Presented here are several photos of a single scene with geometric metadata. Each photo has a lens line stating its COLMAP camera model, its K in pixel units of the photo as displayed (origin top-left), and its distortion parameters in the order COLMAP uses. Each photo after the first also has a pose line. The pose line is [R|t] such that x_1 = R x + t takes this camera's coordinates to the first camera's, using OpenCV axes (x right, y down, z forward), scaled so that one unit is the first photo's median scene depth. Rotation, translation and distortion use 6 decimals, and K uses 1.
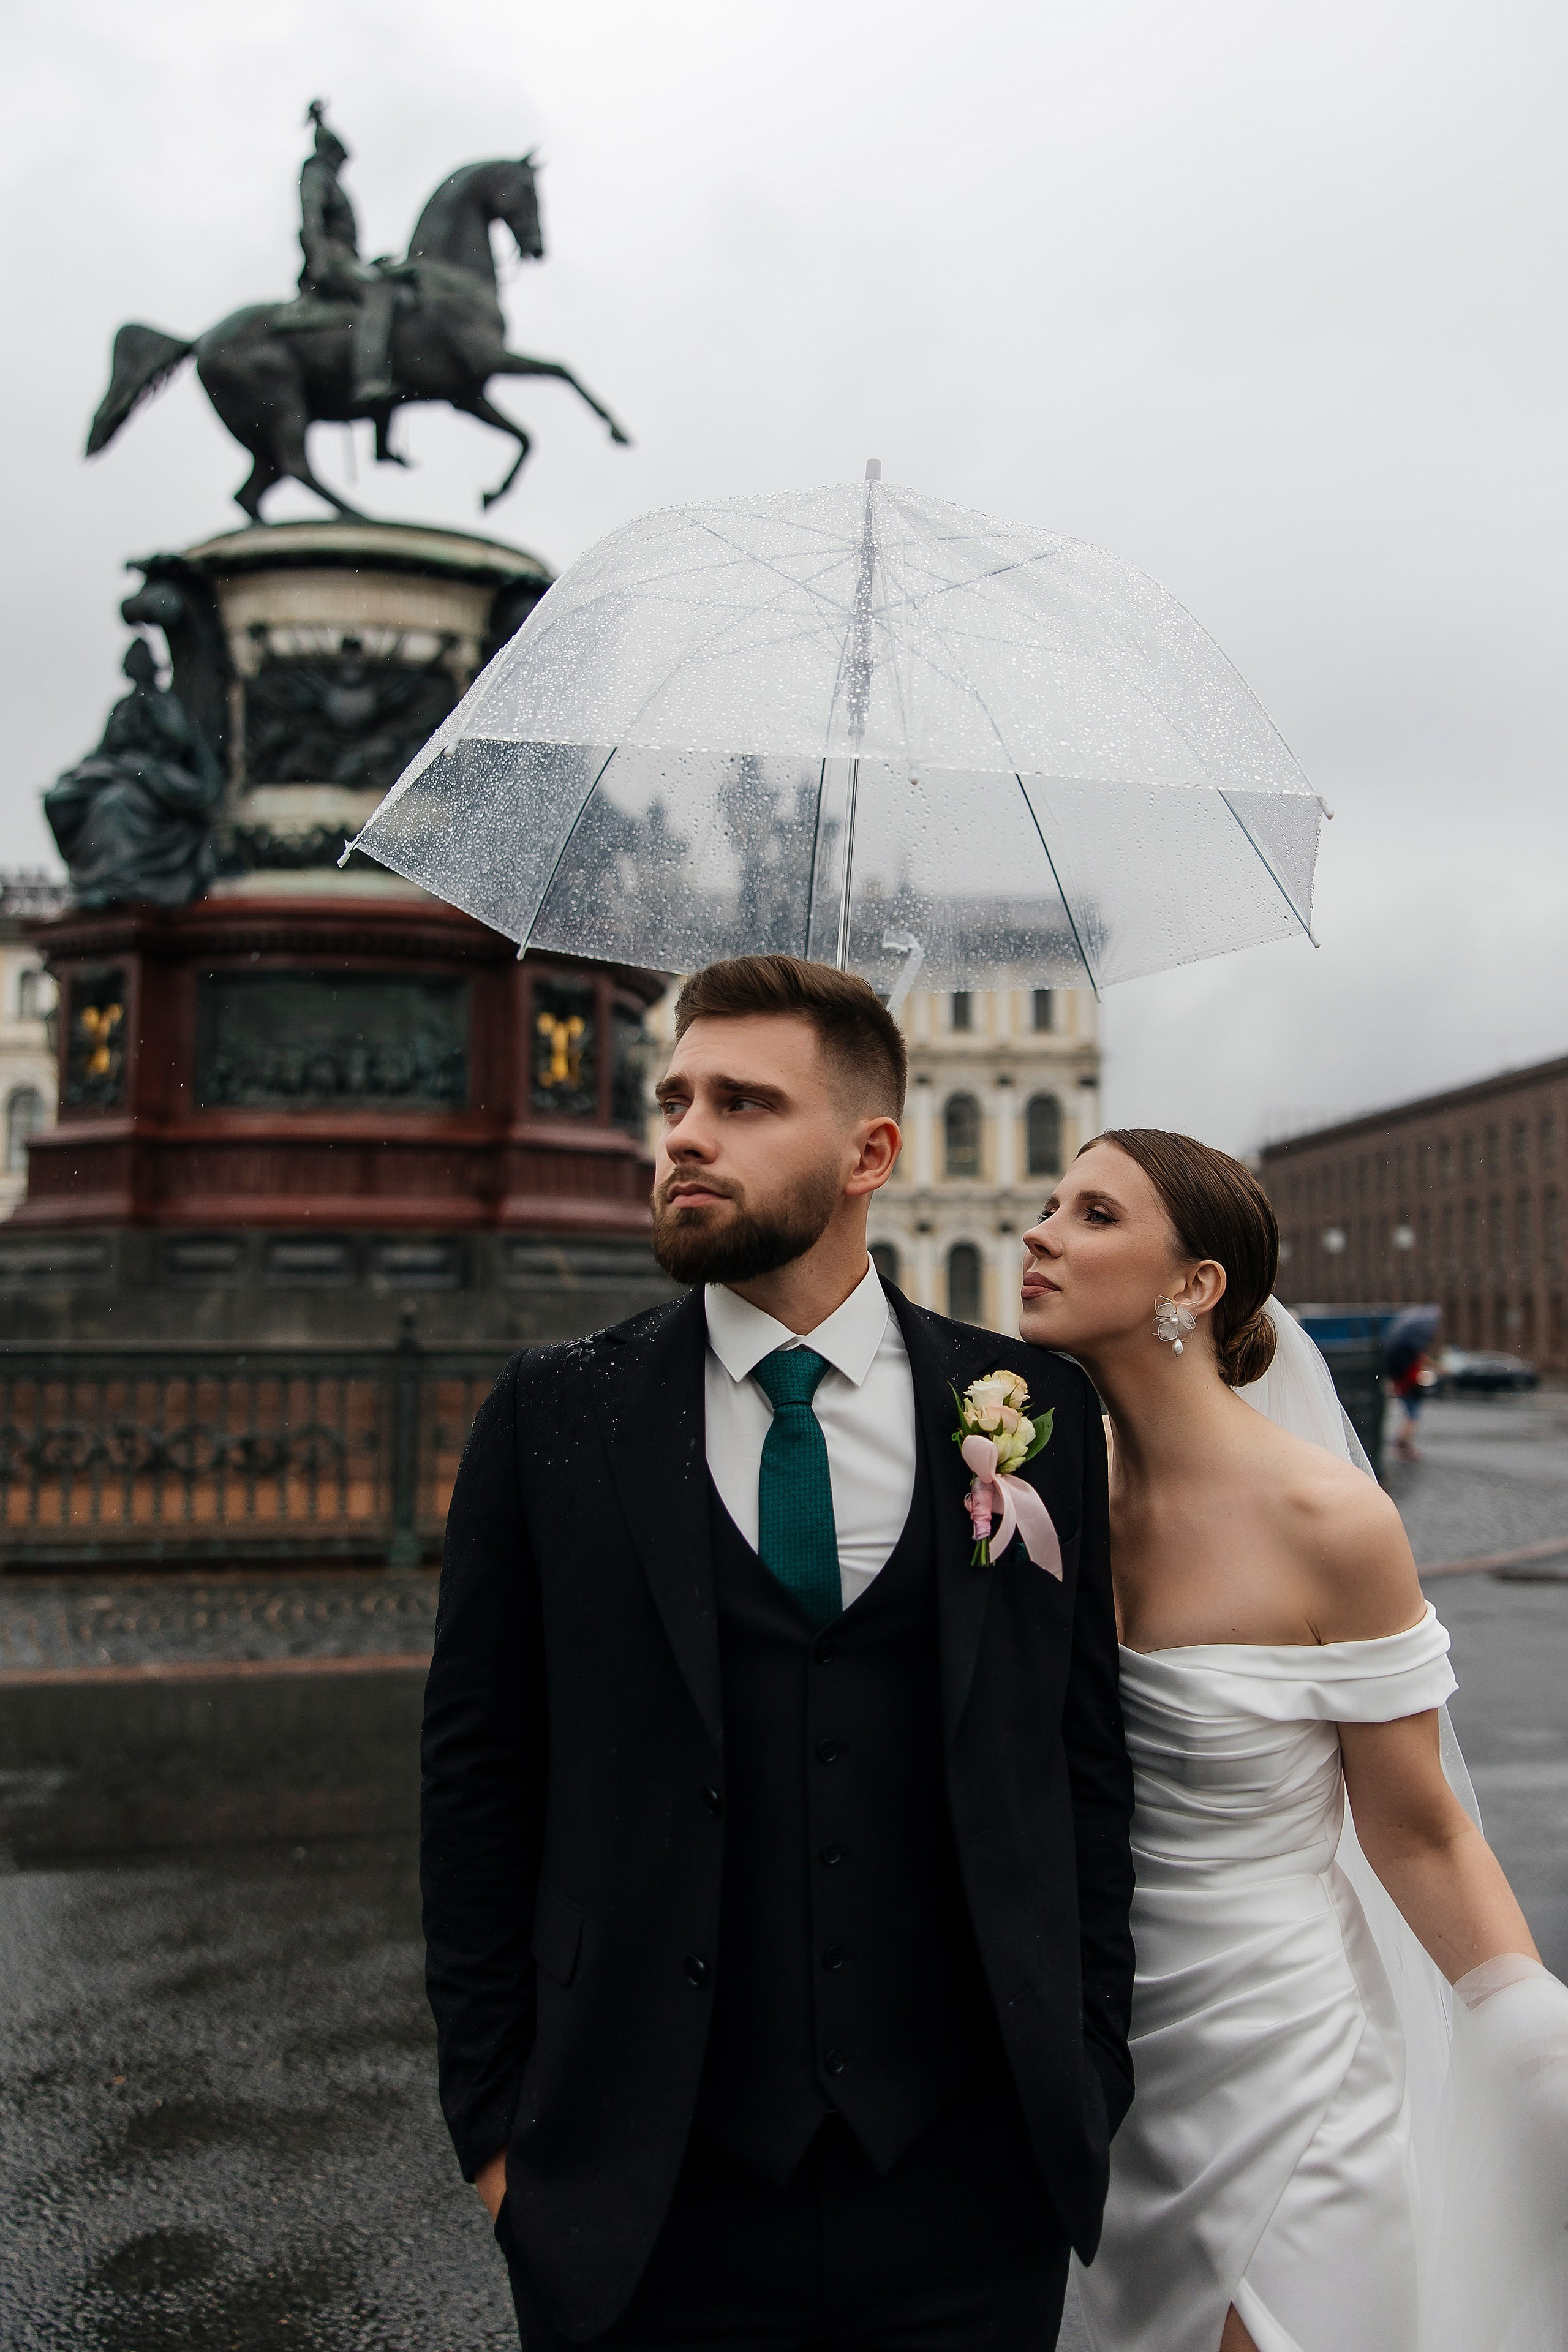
lens RADIAL K [[1614.0, 0, 784.0], [0, 1614.0, 1176.0], [0, 0, 1]] dist [-0.000769, -0.000493]
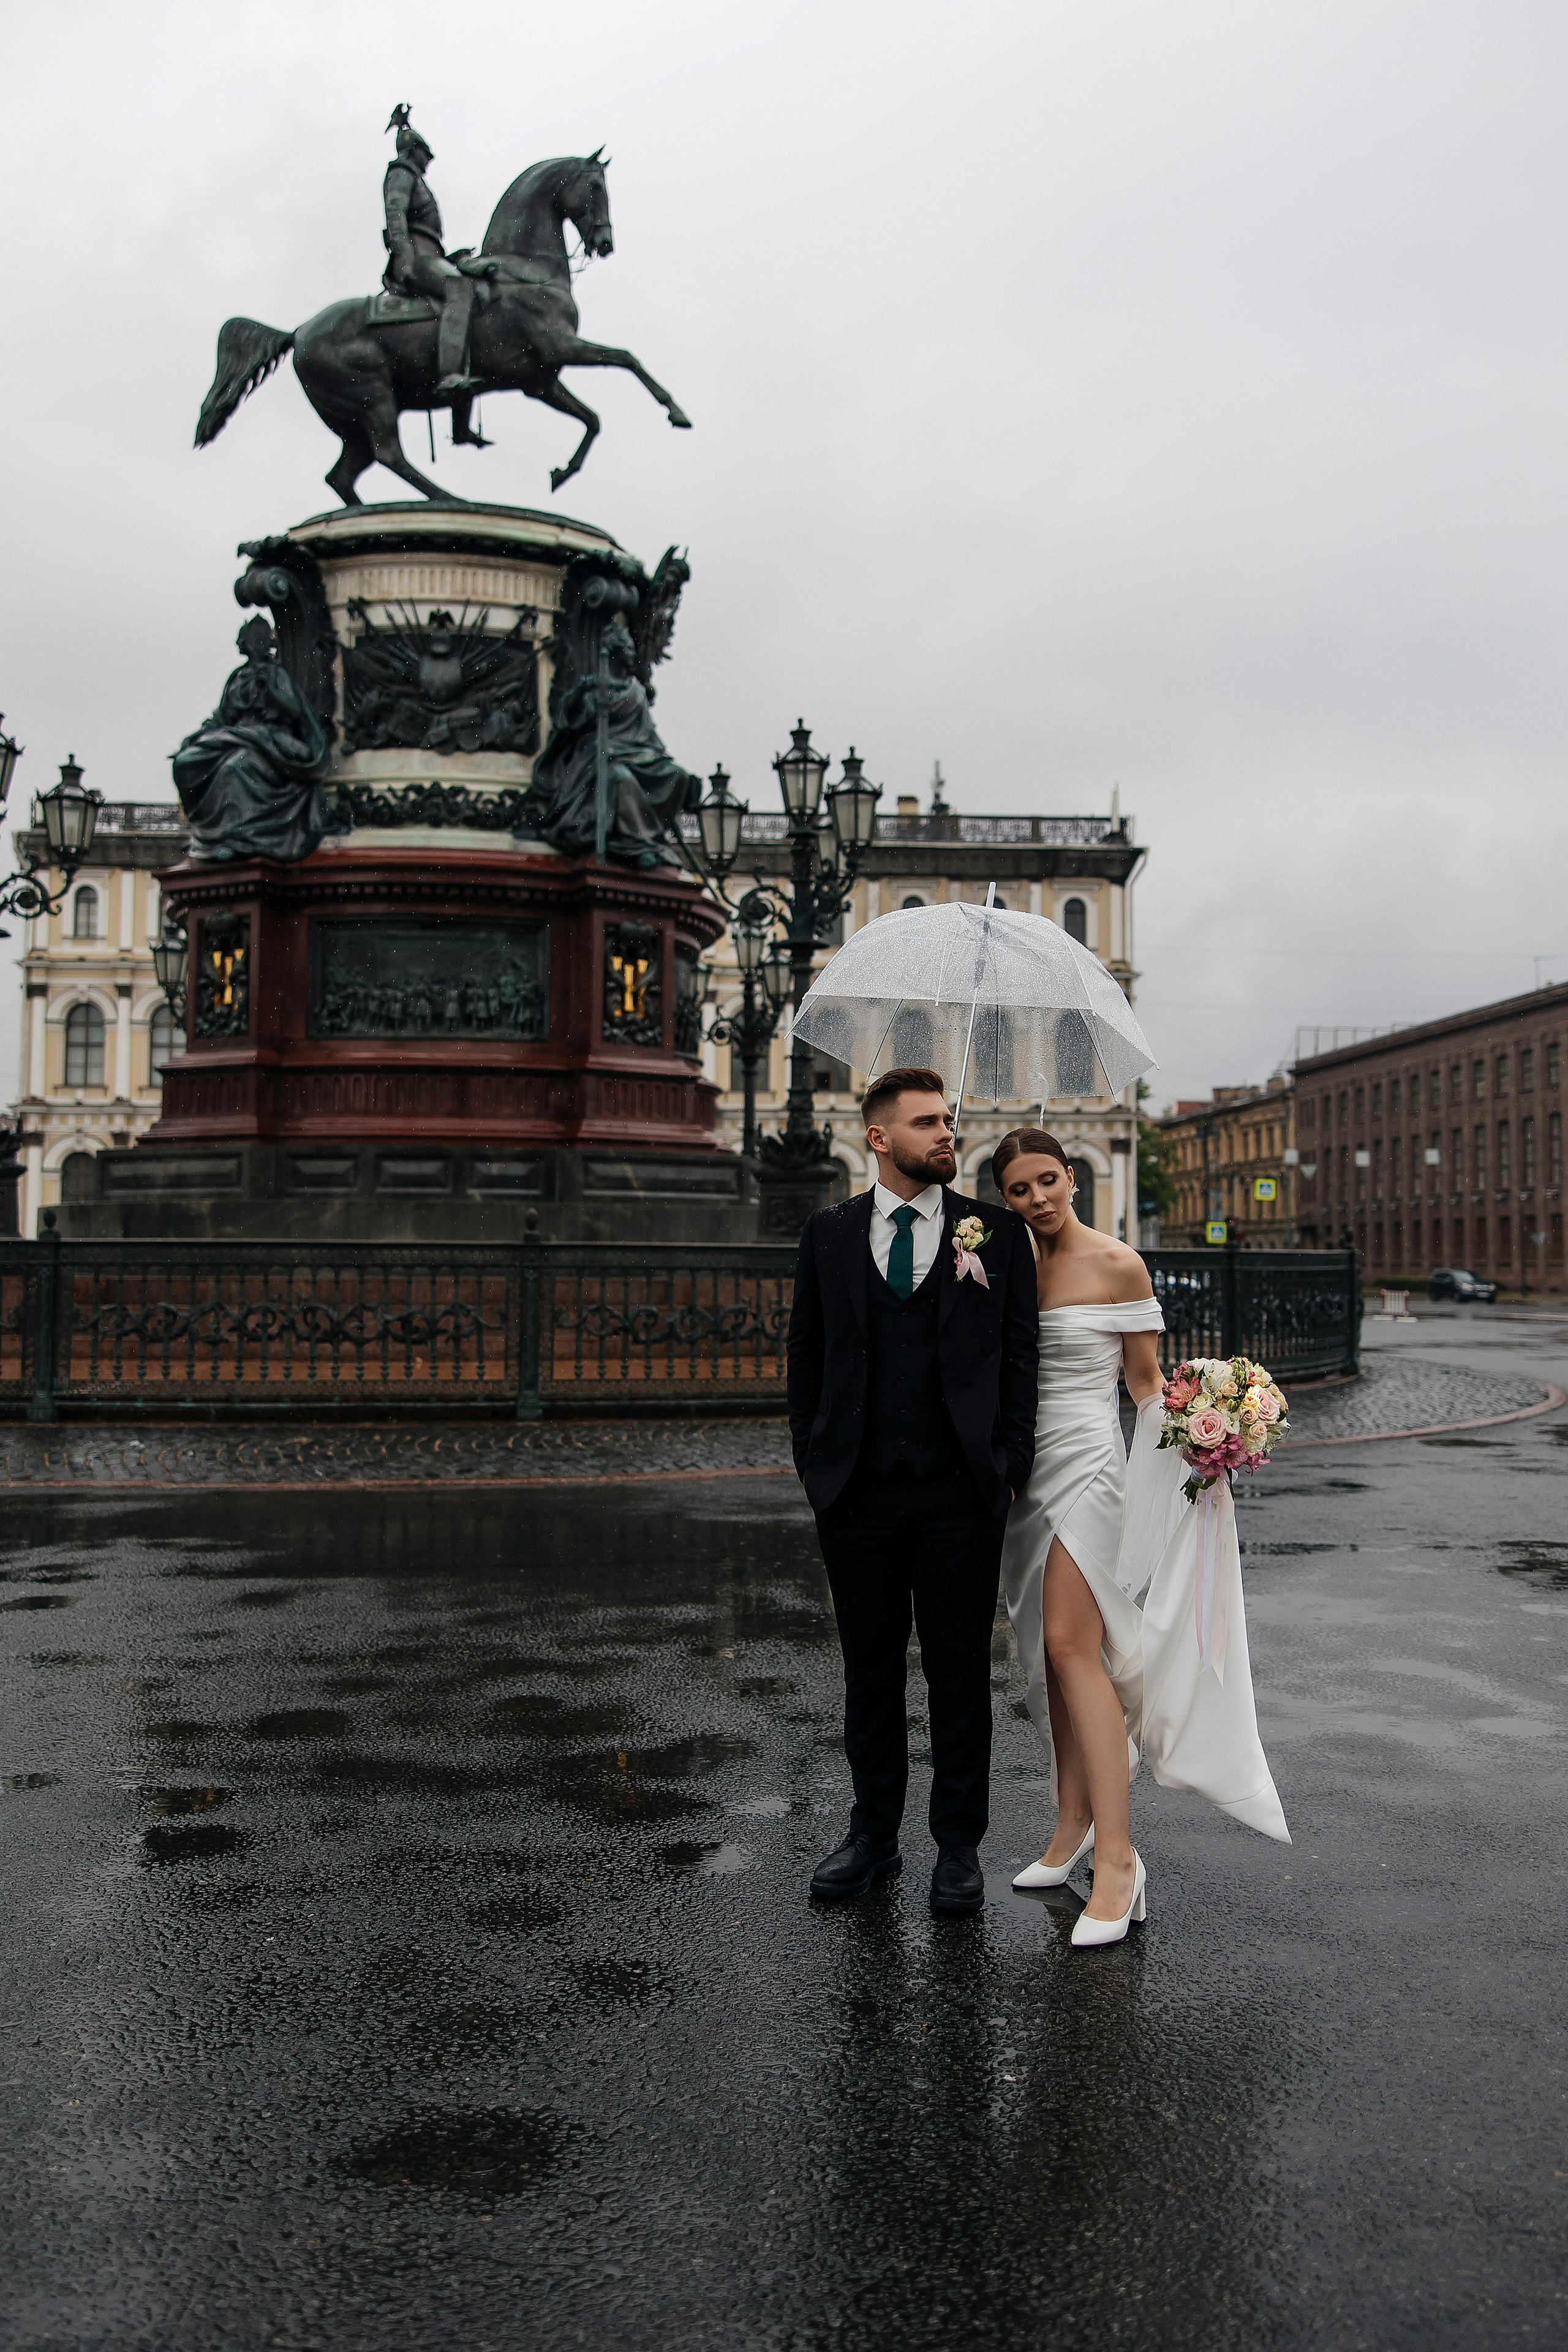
lens RADIAL K [[1625.5, 0, 781.2], [0, 1625.5, 1221.0], [0, 0, 1]] dist [-0.041808, 0.000118]
pose [[0.999804, 0.006082, -0.018820, -0.010383], [-0.004549, 0.996748, 0.080453, -0.006907], [0.019248, -0.080351, 0.996581, -0.134997]]
